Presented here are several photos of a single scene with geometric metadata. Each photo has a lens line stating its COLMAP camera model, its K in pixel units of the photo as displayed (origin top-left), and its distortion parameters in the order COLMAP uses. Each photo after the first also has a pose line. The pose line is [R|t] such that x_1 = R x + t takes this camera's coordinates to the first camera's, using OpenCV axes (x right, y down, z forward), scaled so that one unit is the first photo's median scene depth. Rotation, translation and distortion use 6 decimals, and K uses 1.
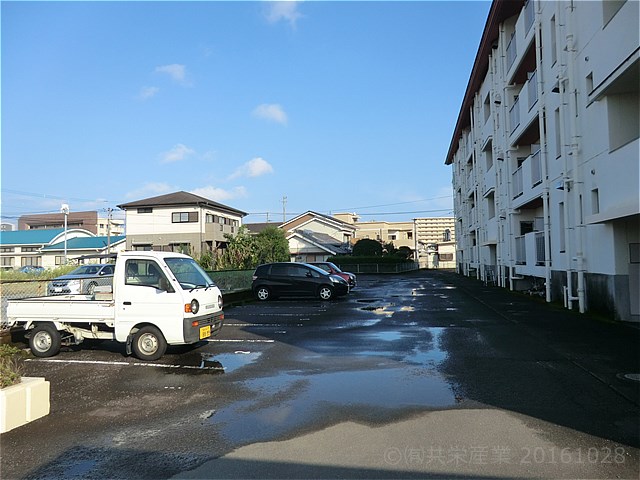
lens RADIAL K [[467.7, 0, 320.0], [0, 467.7, 240.0], [0, 0, 1]] dist [-0.080554, 0.066698]
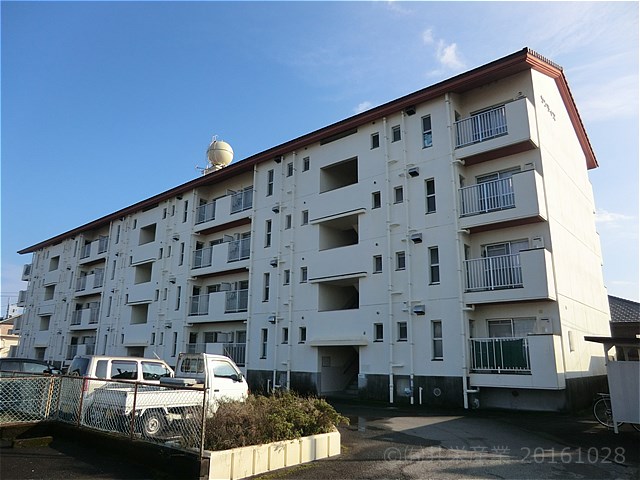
lens RADIAL K [[467.7, 0, 320.0], [0, 467.7, 240.0], [0, 0, 1]] dist [-0.080554, 0.066698]
pose [[0.489161, 0.238629, 0.838915, -1.149298], [-0.058450, 0.968651, -0.241451, 0.004652], [-0.870233, 0.069074, 0.487774, -0.039860]]
